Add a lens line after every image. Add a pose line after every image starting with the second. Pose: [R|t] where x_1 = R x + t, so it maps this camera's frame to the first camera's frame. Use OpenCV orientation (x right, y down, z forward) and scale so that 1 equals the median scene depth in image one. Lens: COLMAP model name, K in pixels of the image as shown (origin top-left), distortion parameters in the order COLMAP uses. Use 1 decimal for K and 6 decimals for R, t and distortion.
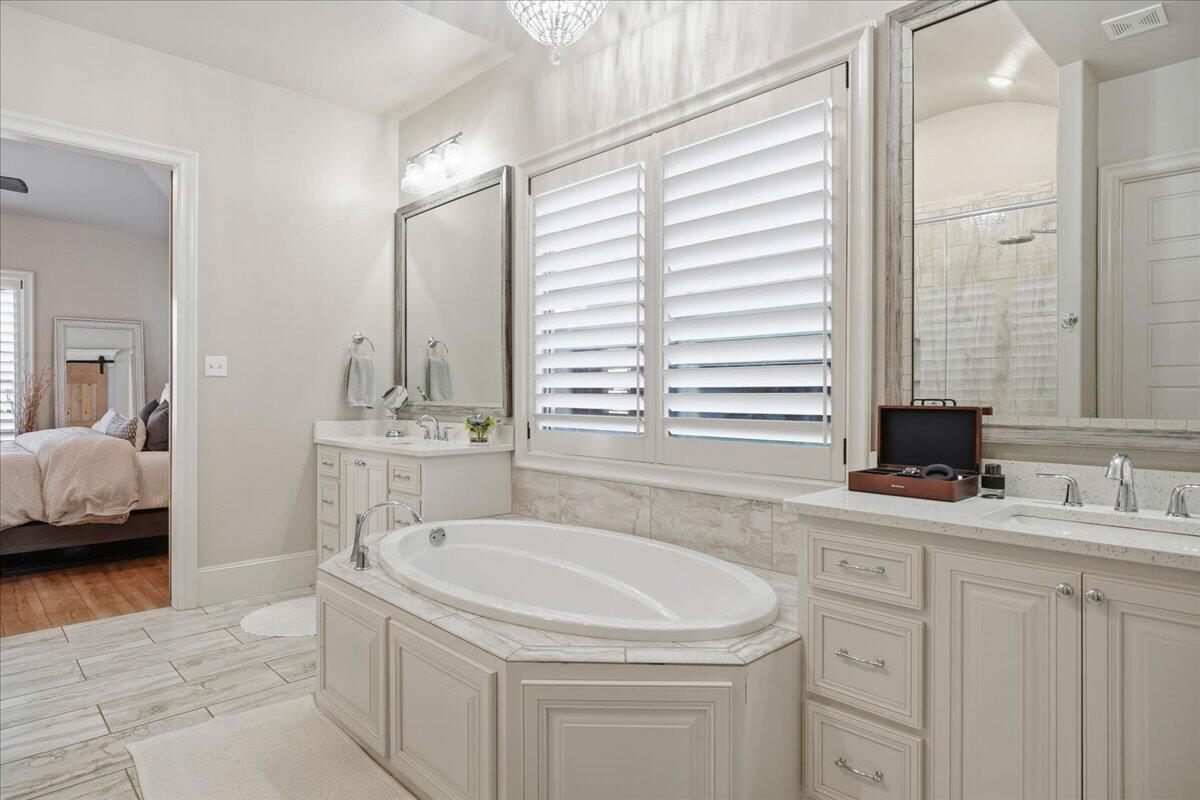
lens RADIAL K [[679.0, 0, 588.0], [0, 679.0, 386.6], [0, 0, 1]] dist [0.006882, 0.003187]
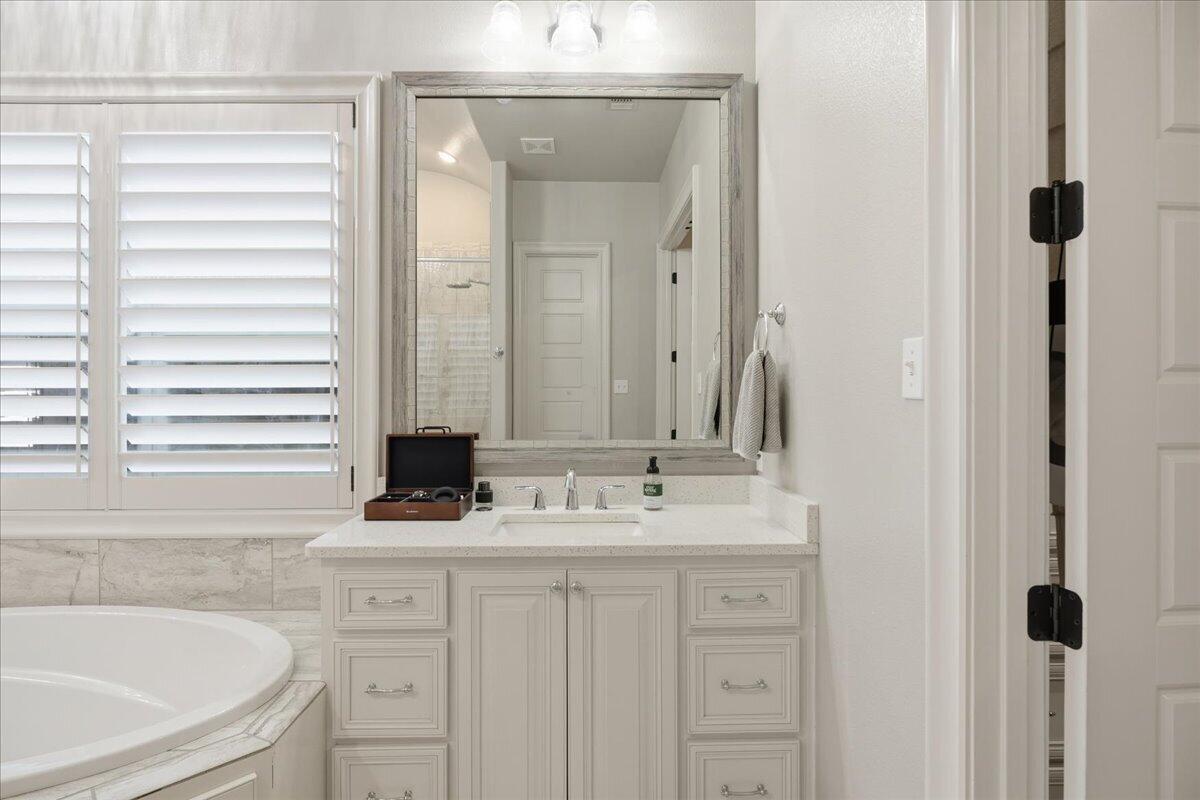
lens RADIAL K [[600.2, 0, 606.8], [0, 600.2, 394.1], [0, 0, 1]] dist [-0.004037, 0.000583]
pose [[0.674986, -0.001774, 0.737829, -0.033115], [0.001159, 0.999998, 0.001344, -0.033755], [-0.737830, -0.000052, 0.674987, 0.099482]]
